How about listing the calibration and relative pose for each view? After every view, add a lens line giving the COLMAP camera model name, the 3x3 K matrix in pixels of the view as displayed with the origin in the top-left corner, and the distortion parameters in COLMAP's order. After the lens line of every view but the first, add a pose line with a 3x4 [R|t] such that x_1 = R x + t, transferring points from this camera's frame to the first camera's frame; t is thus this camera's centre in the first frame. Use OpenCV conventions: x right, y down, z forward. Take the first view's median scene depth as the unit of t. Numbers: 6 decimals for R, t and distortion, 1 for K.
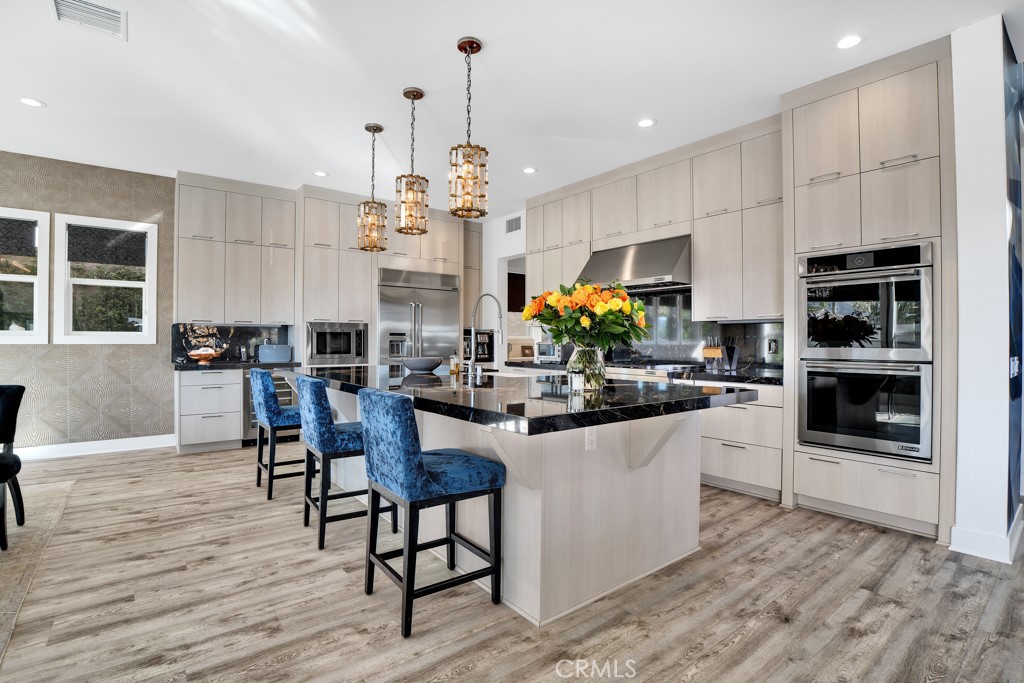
lens RADIAL K [[490.9, 0, 513.2], [0, 490.9, 339.2], [0, 0, 1]] dist [-0.054520, 0.012115]
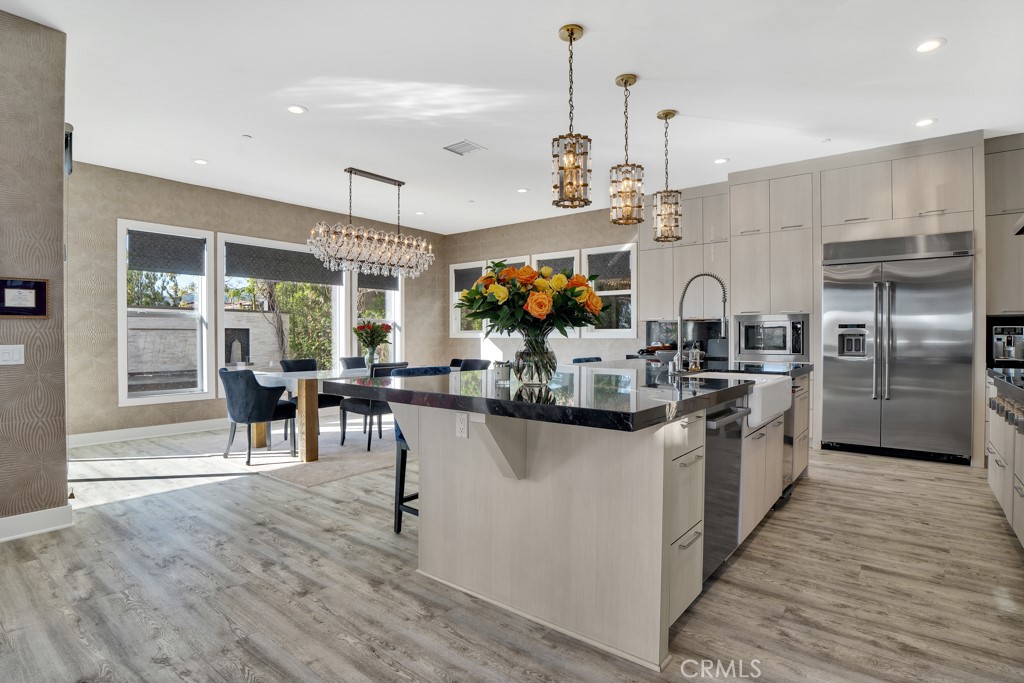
lens RADIAL K [[541.0, 0, 523.4], [0, 541.0, 333.5], [0, 0, 1]] dist [-0.014866, 0.000118]
pose [[0.226010, -0.005382, -0.974110, 0.643677], [0.004176, 0.999981, -0.004556, 0.004649], [0.974116, -0.003039, 0.226028, 0.431775]]
